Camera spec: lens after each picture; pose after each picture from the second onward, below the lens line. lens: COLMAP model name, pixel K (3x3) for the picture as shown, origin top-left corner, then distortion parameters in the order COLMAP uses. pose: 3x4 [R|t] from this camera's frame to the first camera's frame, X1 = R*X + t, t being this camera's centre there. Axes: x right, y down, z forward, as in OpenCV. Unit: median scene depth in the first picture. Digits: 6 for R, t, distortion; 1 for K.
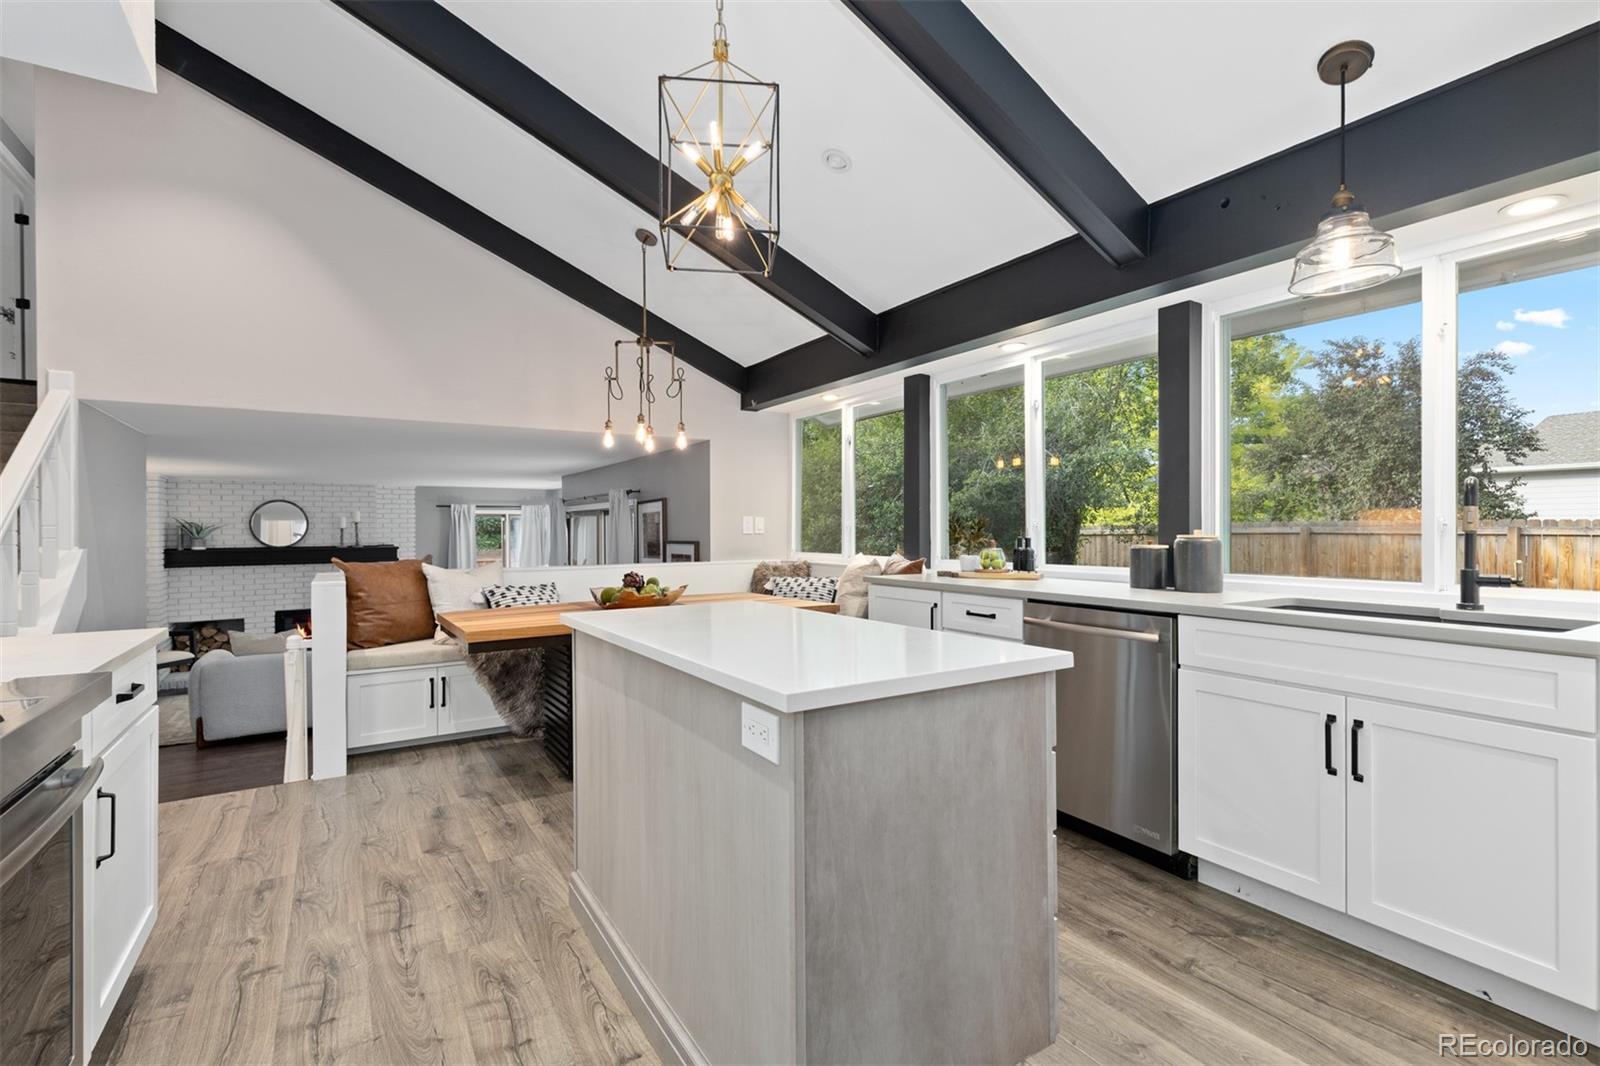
lens RADIAL K [[736.1, 0, 785.6], [0, 736.1, 527.8], [0, 0, 1]] dist [0.005450, -0.000034]
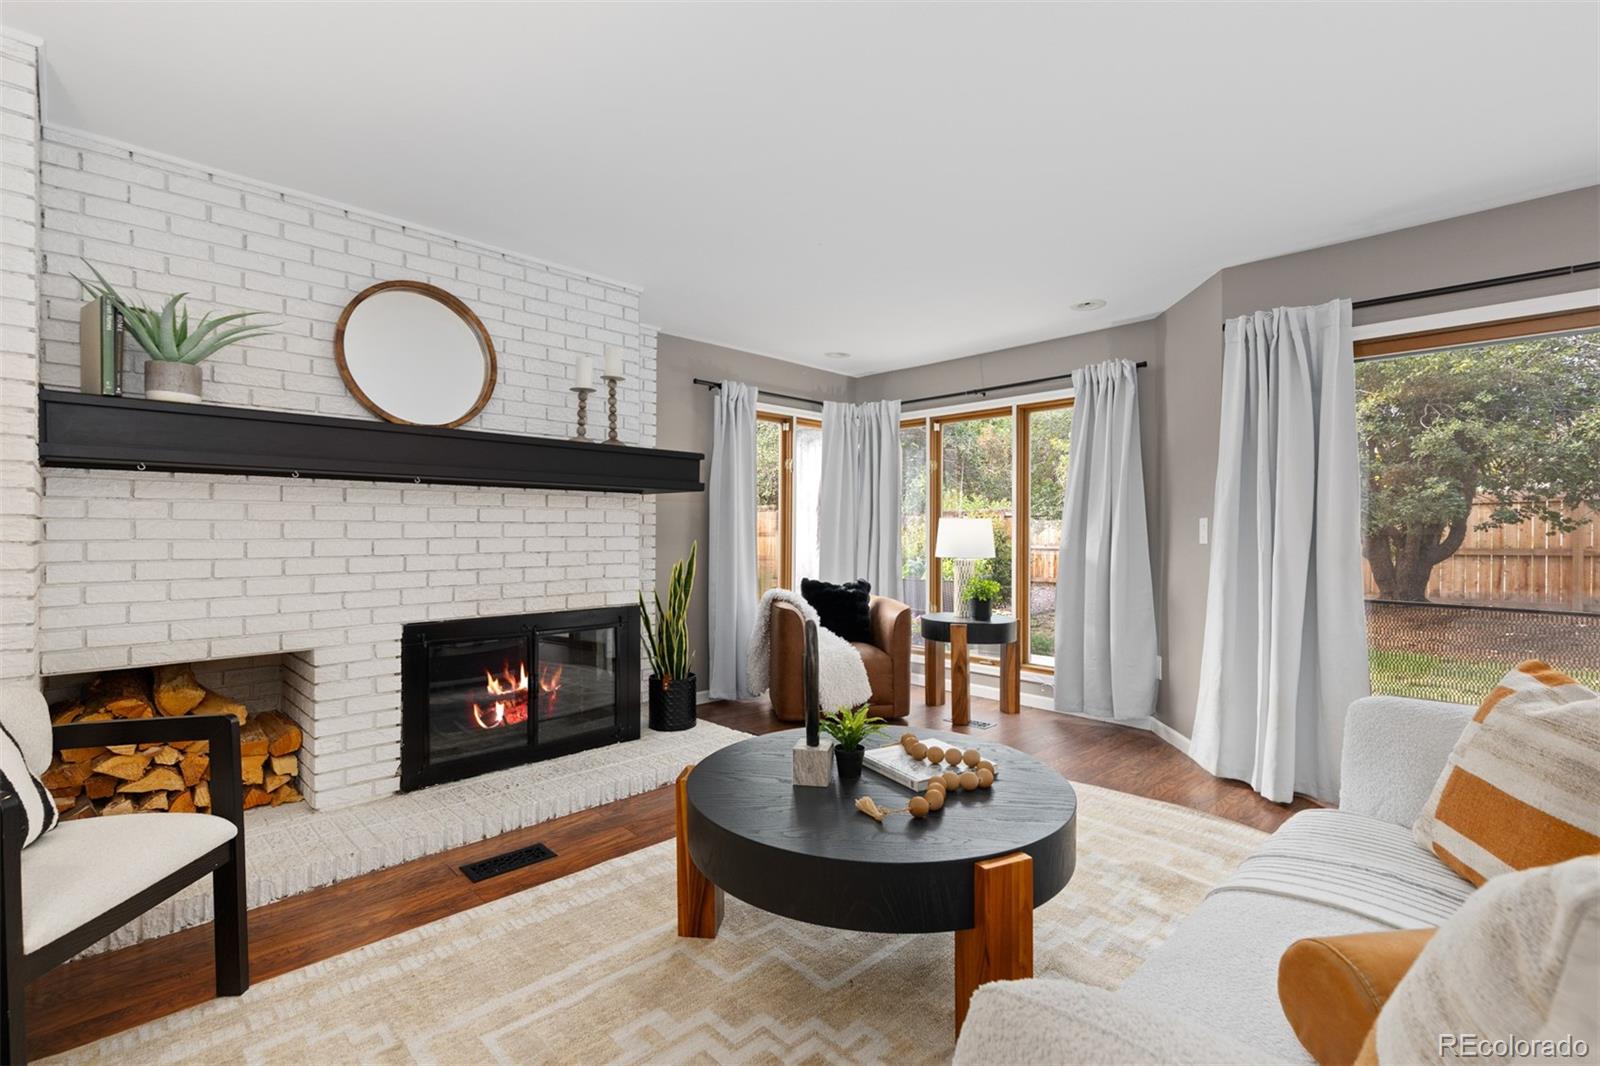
lens RADIAL K [[736.1, 0, 790.1], [0, 736.1, 536.9], [0, 0, 1]] dist [0.005450, -0.000034]
pose [[0.974243, 0.007495, 0.225374, -1.397310], [-0.007839, 0.999969, 0.000631, 0.169833], [-0.225363, -0.002382, 0.974272, 1.503472]]
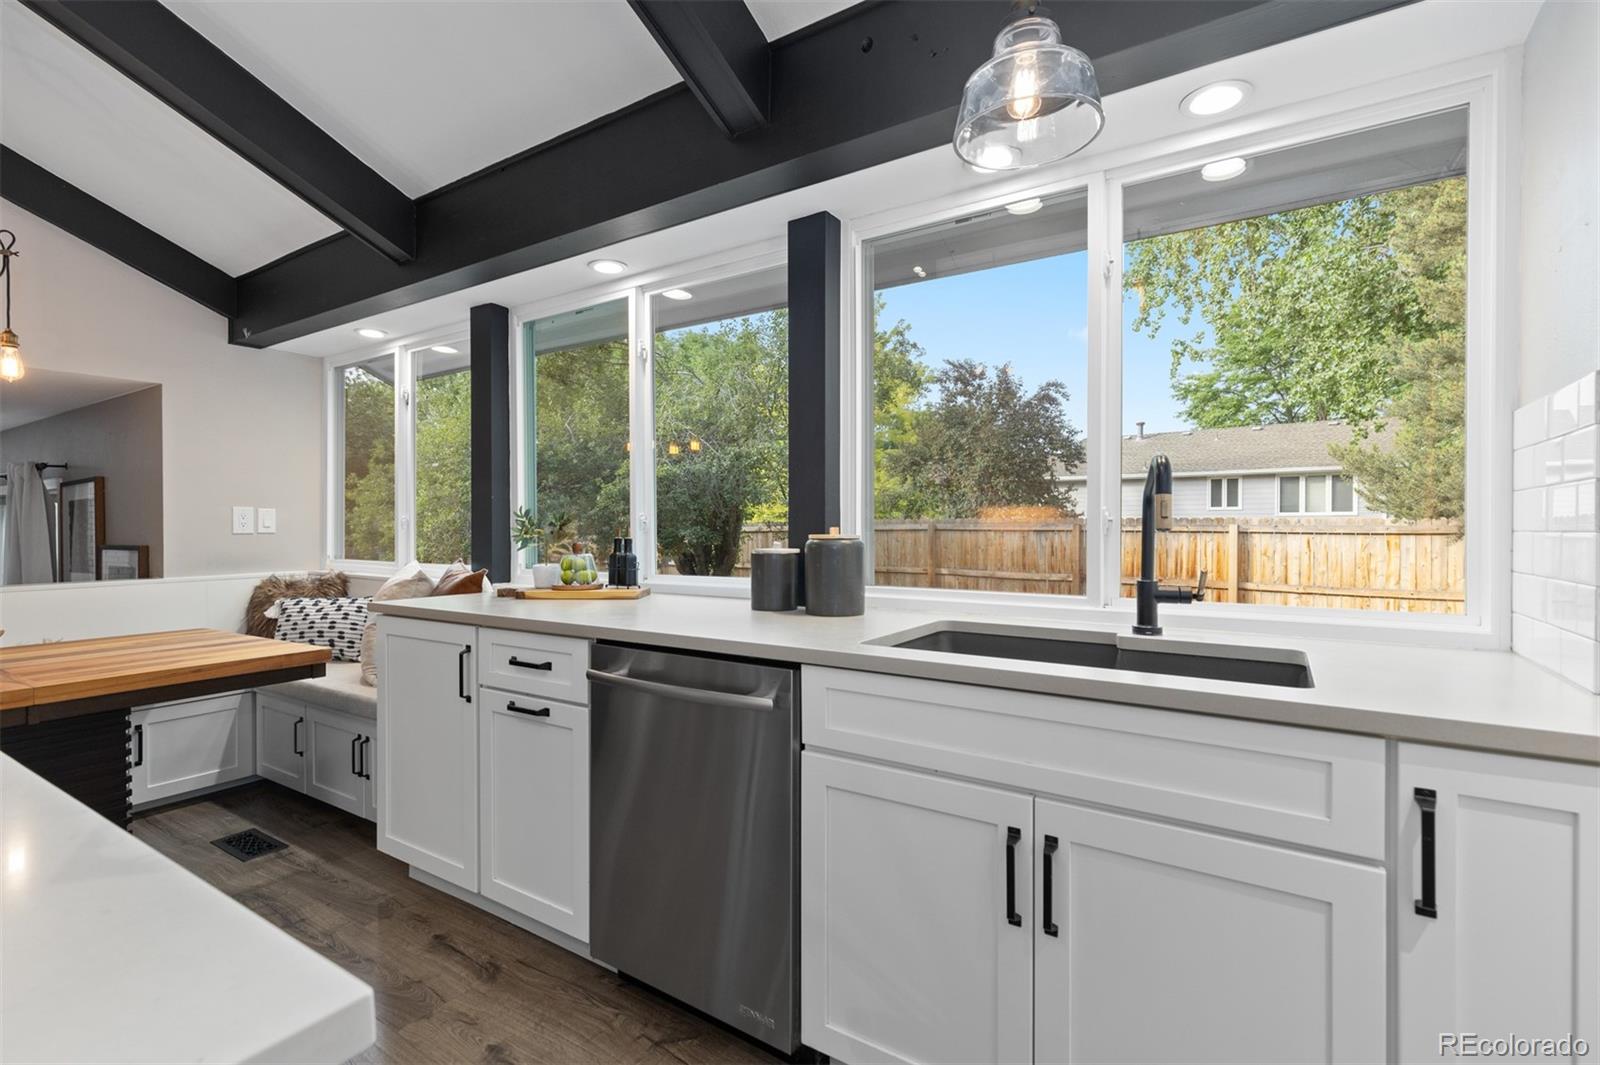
lens RADIAL K [[736.1, 0, 804.1], [0, 736.1, 531.7], [0, 0, 1]] dist [0.005450, -0.000034]
pose [[0.900759, -0.003730, 0.434303, 0.151484], [-0.000368, 0.999956, 0.009351, 0.000116], [-0.434319, -0.008583, 0.900718, 0.252084]]
